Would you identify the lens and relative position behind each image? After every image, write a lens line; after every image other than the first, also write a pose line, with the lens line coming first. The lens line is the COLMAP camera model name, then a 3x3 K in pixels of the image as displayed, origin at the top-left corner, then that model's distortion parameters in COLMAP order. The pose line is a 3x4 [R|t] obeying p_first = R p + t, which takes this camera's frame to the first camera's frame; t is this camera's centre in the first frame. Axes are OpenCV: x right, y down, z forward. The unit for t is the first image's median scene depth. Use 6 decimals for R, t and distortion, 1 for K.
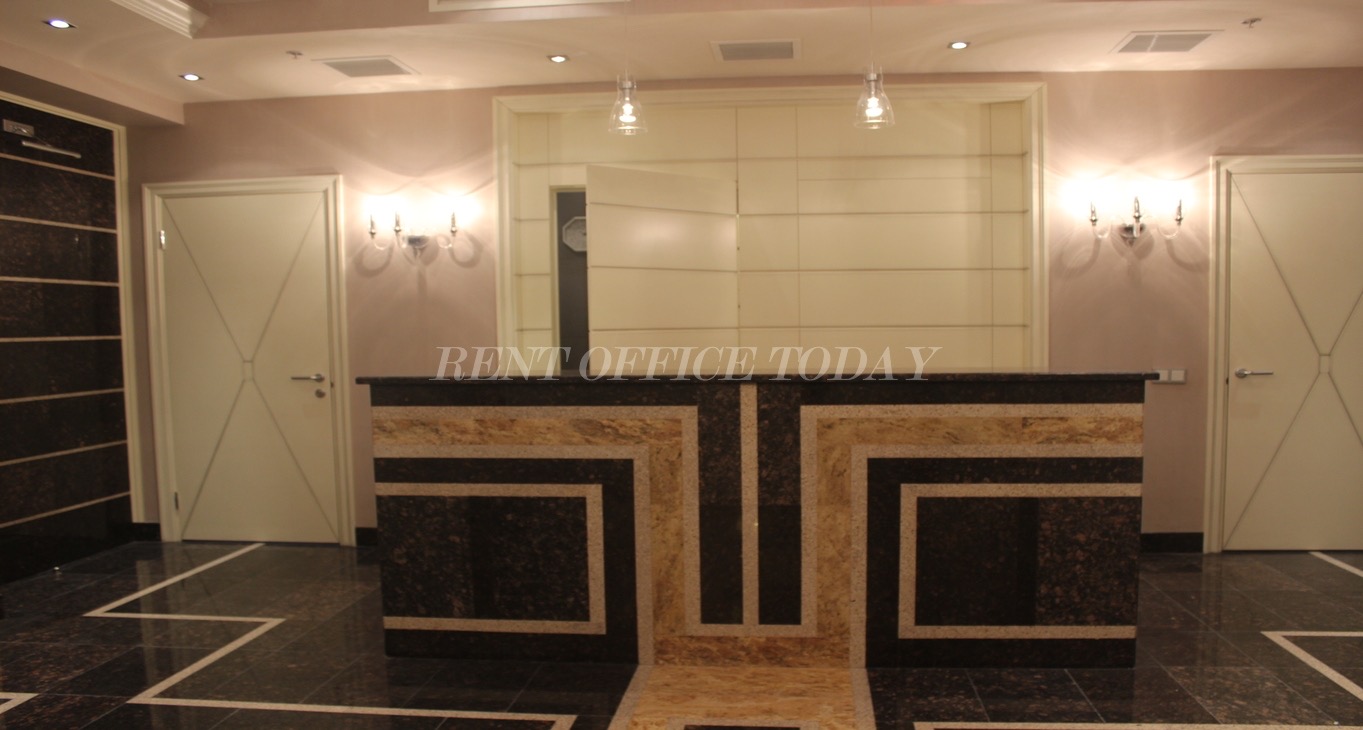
lens RADIAL K [[1126.0, 0, 685.6], [0, 1126.0, 409.9], [0, 0, 1]] dist [-0.154329, 0.142166]
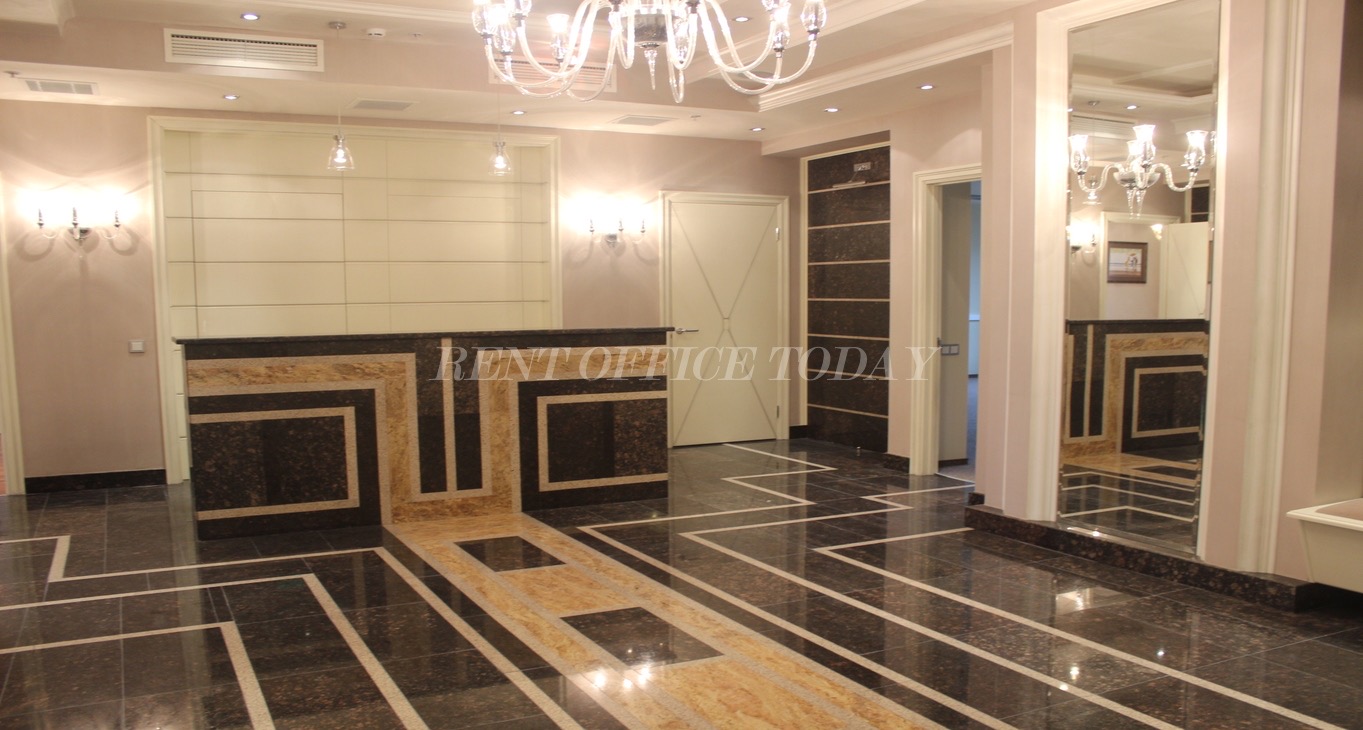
lens RADIAL K [[1126.0, 0, 685.6], [0, 1126.0, 409.9], [0, 0, 1]] dist [-0.154329, 0.142166]
pose [[0.837337, -0.050012, 0.544395, -0.514097], [0.039230, 0.998736, 0.031411, 0.041099], [-0.545278, -0.004944, 0.838240, -0.493377]]
